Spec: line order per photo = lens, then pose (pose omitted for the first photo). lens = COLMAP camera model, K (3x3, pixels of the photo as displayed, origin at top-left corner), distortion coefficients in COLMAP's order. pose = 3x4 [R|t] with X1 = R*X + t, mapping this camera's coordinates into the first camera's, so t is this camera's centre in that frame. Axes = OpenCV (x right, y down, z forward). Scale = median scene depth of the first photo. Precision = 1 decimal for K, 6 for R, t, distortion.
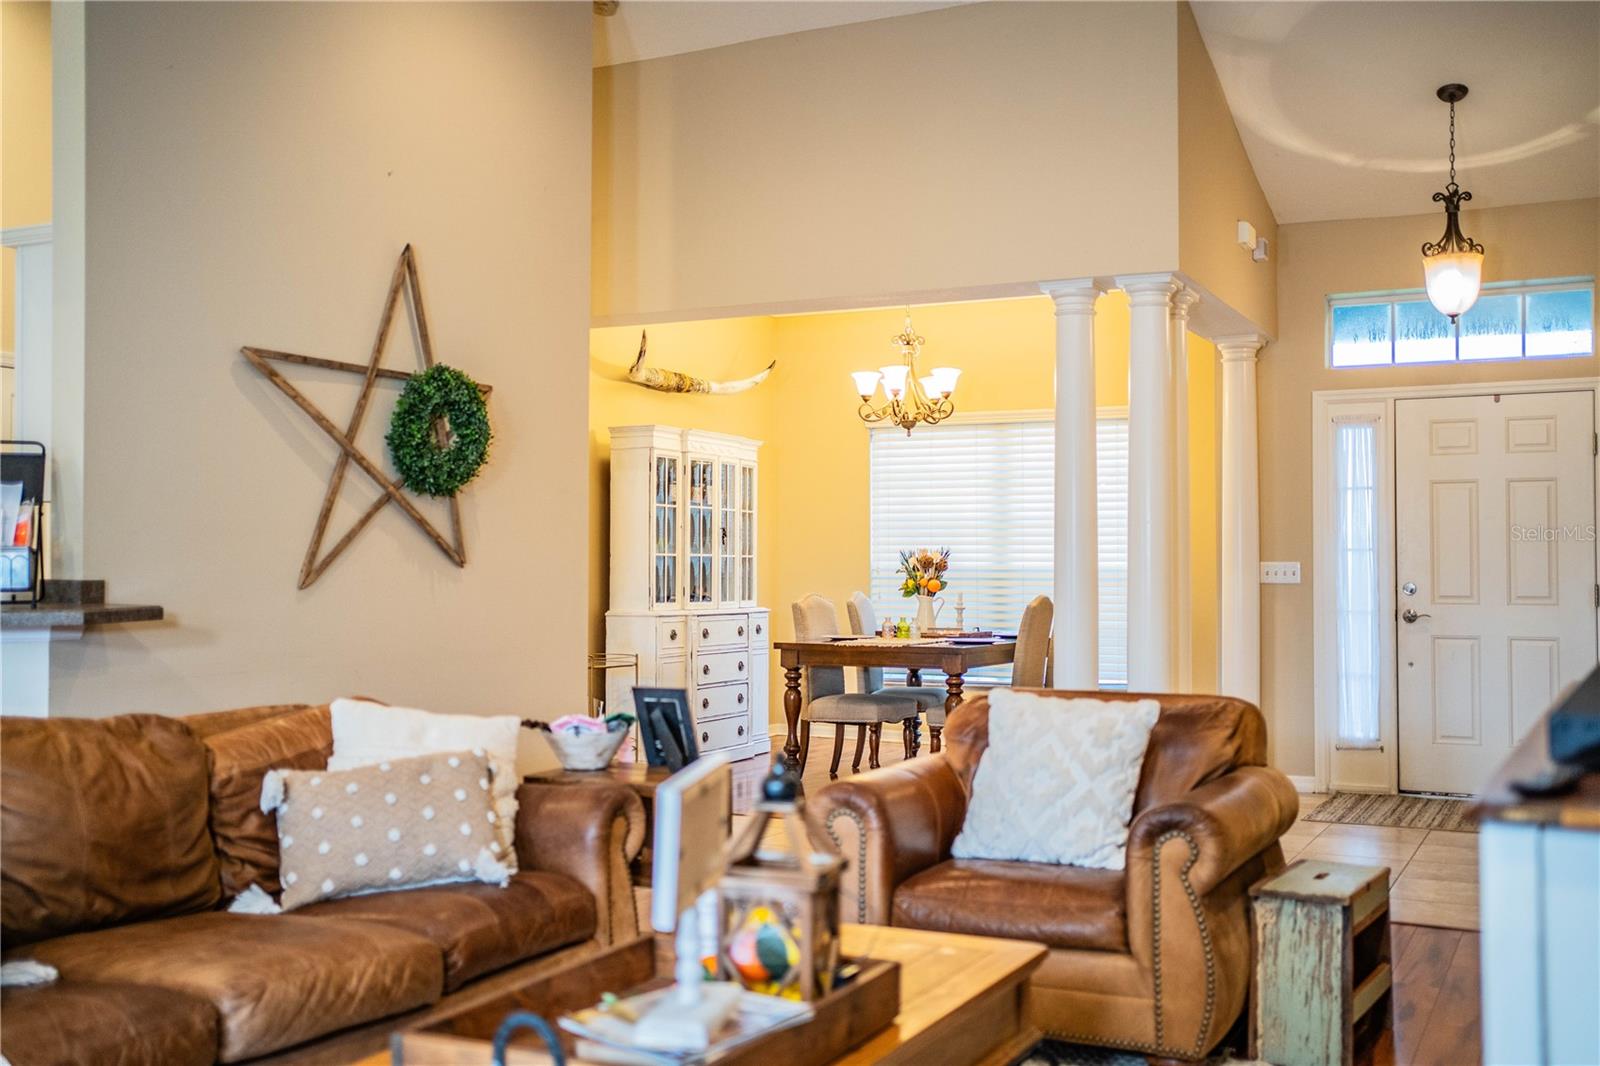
lens RADIAL K [[1611.2, 0, 799.1], [0, 1611.2, 534.4], [0, 0, 1]] dist [0.015774, 0.000000]
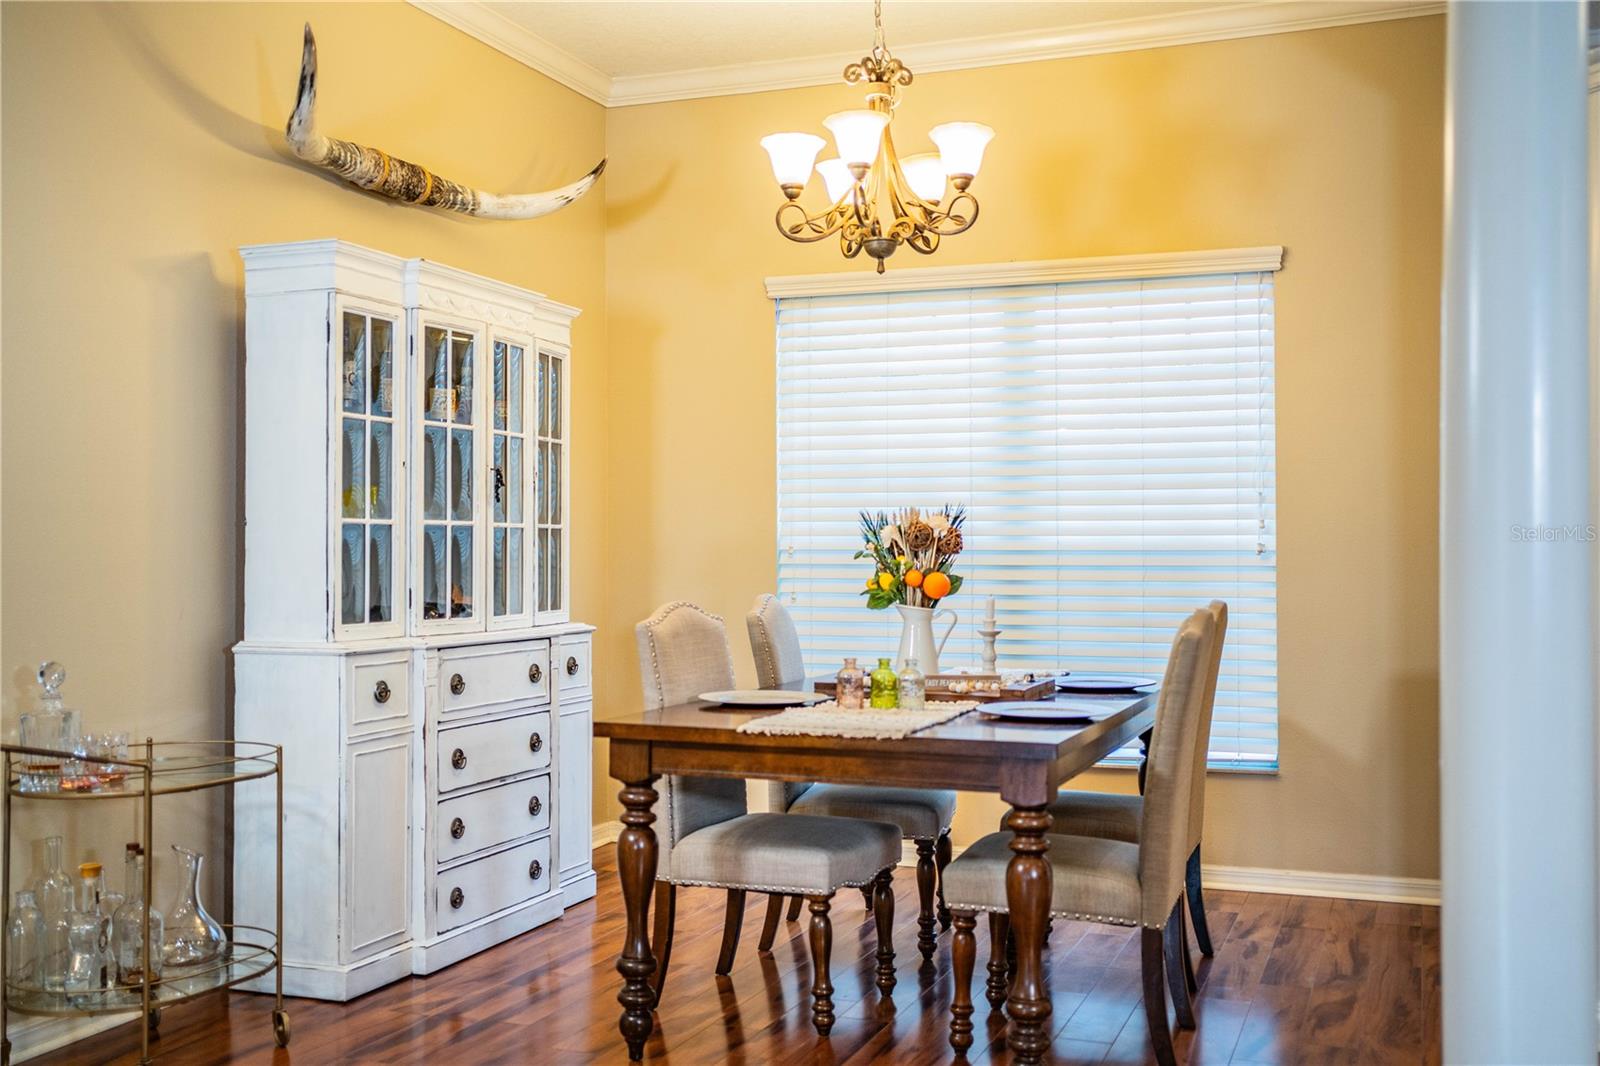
lens RADIAL K [[1611.2, 0, 802.5], [0, 1611.2, 530.3], [0, 0, 1]] dist [0.015774, 0.000000]
pose [[0.995340, -0.001680, 0.096409, -0.001280], [0.000622, 0.999939, 0.011003, 0.009805], [-0.096421, -0.010892, 0.995281, 0.500338]]
